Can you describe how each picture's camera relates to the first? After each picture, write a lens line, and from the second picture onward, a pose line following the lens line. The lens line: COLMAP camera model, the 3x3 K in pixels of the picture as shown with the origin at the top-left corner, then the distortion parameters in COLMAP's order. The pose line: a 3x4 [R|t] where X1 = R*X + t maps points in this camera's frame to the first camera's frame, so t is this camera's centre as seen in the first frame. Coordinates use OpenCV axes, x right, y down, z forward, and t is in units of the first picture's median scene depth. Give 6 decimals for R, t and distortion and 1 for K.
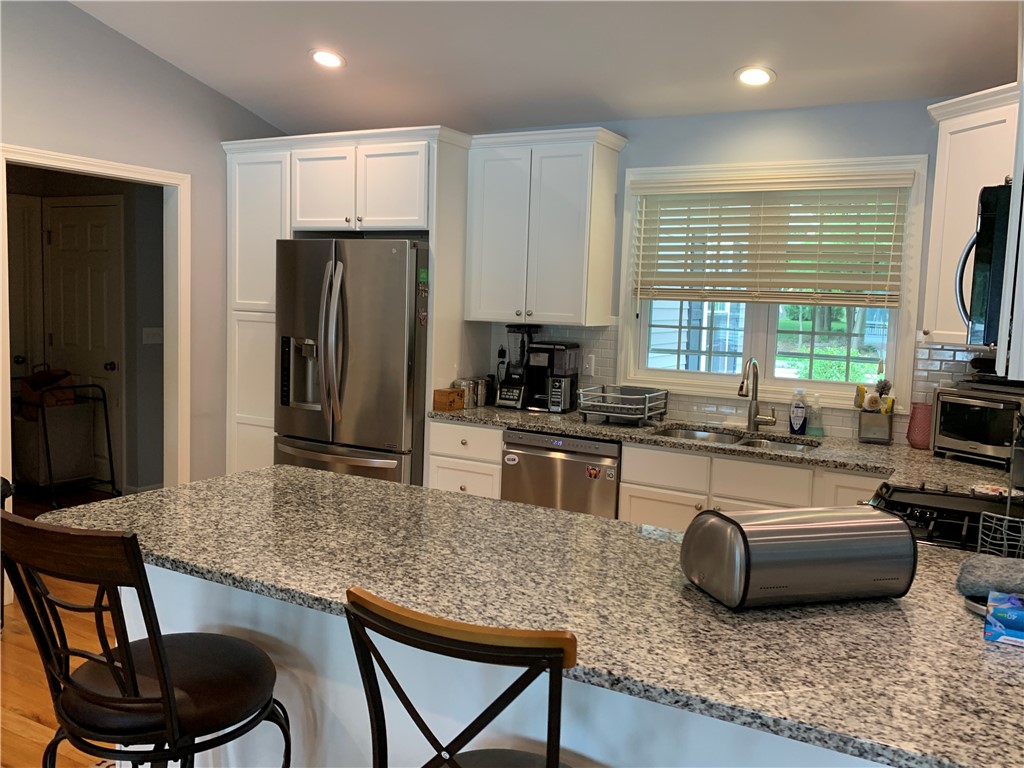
lens RADIAL K [[852.5, 0, 512.0], [0, 852.5, 384.0], [0, 0, 1]] dist [0.108506, -0.227505]
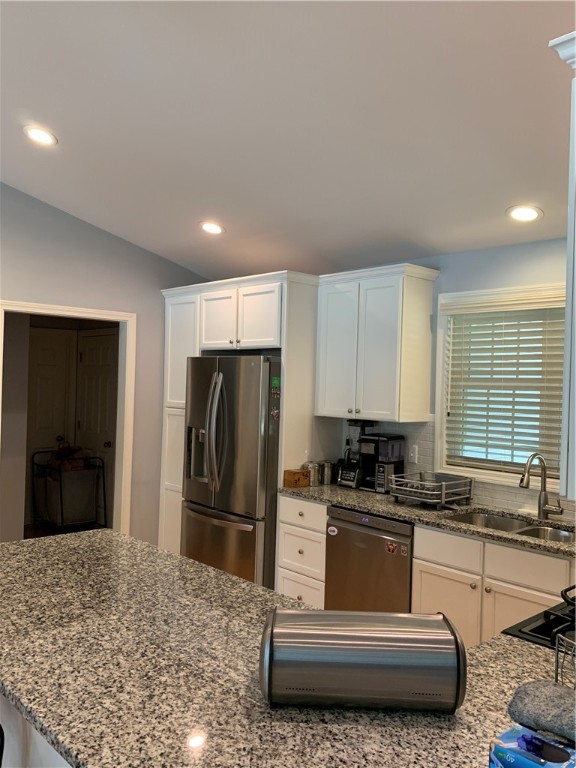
lens RADIAL K [[641.8, 0, 288.0], [0, 641.8, 384.0], [0, 0, 1]] dist [0.061813, -0.118015]
pose [[0.948883, -0.007884, -0.315529, 0.222896], [-0.025994, 0.994340, -0.103017, -0.023545], [0.314556, 0.105953, 0.943307, 0.080991]]
